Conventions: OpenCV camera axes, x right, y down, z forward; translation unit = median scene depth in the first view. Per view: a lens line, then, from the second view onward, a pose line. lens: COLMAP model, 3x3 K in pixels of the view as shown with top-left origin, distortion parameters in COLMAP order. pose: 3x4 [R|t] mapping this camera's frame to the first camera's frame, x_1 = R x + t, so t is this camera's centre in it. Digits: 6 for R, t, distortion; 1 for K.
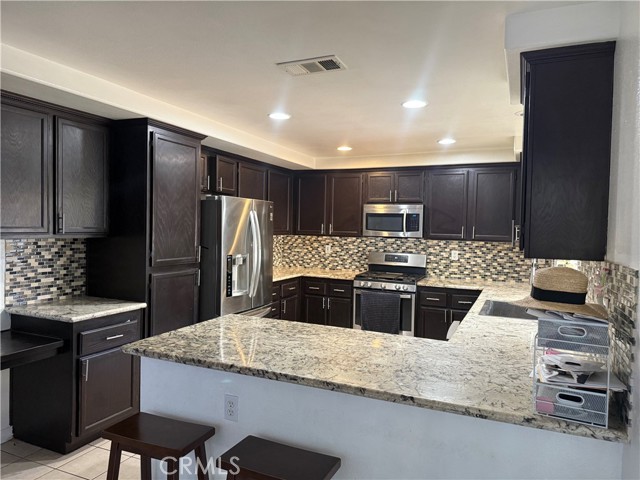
lens RADIAL K [[451.8, 0, 320.0], [0, 451.8, 240.0], [0, 0, 1]] dist [0.124282, -0.188609]
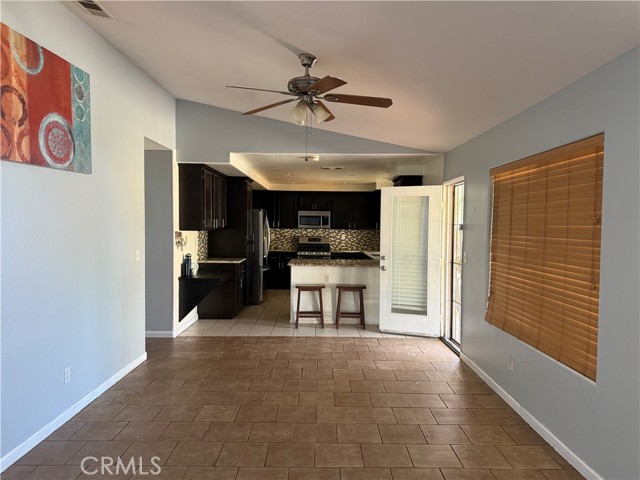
lens RADIAL K [[441.3, 0, 320.0], [0, 441.3, 240.0], [0, 0, 1]] dist [0.042901, -0.045329]
pose [[0.910157, -0.026617, 0.413408, -0.574187], [0.020164, 0.999597, 0.019965, 0.006206], [-0.413773, -0.009835, 0.910327, -0.675981]]
